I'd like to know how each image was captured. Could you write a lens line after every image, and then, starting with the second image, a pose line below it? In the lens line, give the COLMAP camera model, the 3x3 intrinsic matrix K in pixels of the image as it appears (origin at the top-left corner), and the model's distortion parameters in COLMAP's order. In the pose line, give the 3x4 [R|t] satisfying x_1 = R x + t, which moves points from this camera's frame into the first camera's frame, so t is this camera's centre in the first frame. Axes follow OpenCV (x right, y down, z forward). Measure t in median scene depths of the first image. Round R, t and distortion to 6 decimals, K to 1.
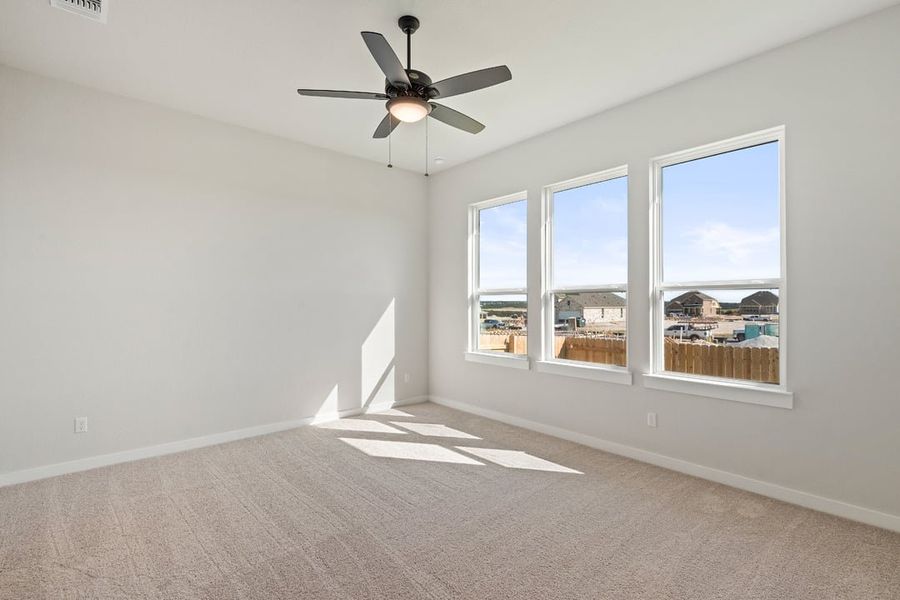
lens RADIAL K [[415.6, 0, 450.0], [0, 415.6, 300.0], [0, 0, 1]] dist [-0.002592, -0.000827]
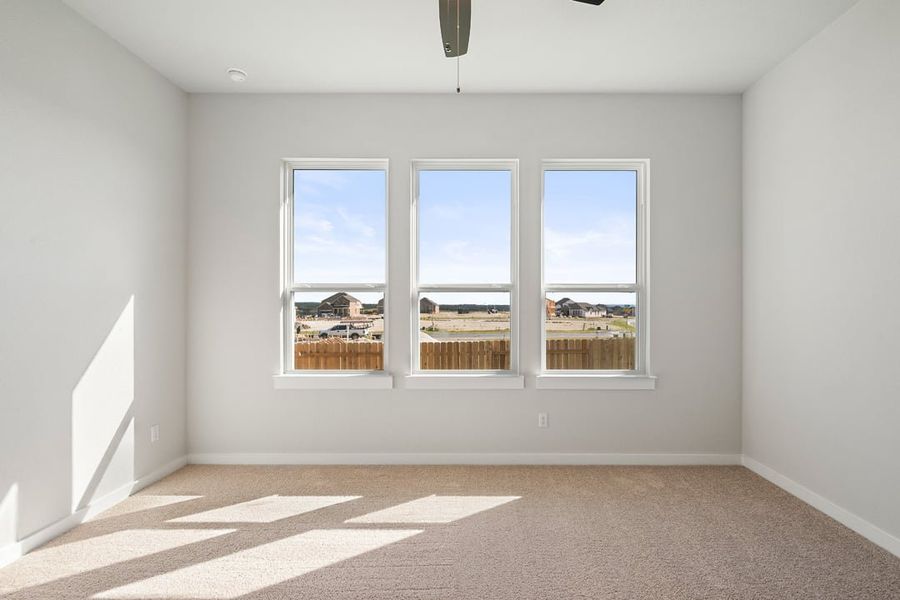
lens RADIAL K [[426.5, 0, 471.7], [0, 426.5, 306.5], [0, 0, 1]] dist [-0.000458, -0.001142]
pose [[0.667363, -0.004155, 0.744721, -0.263375], [-0.005869, 0.999924, 0.010838, 0.002587], [-0.744709, -0.011604, 0.667288, 0.299929]]
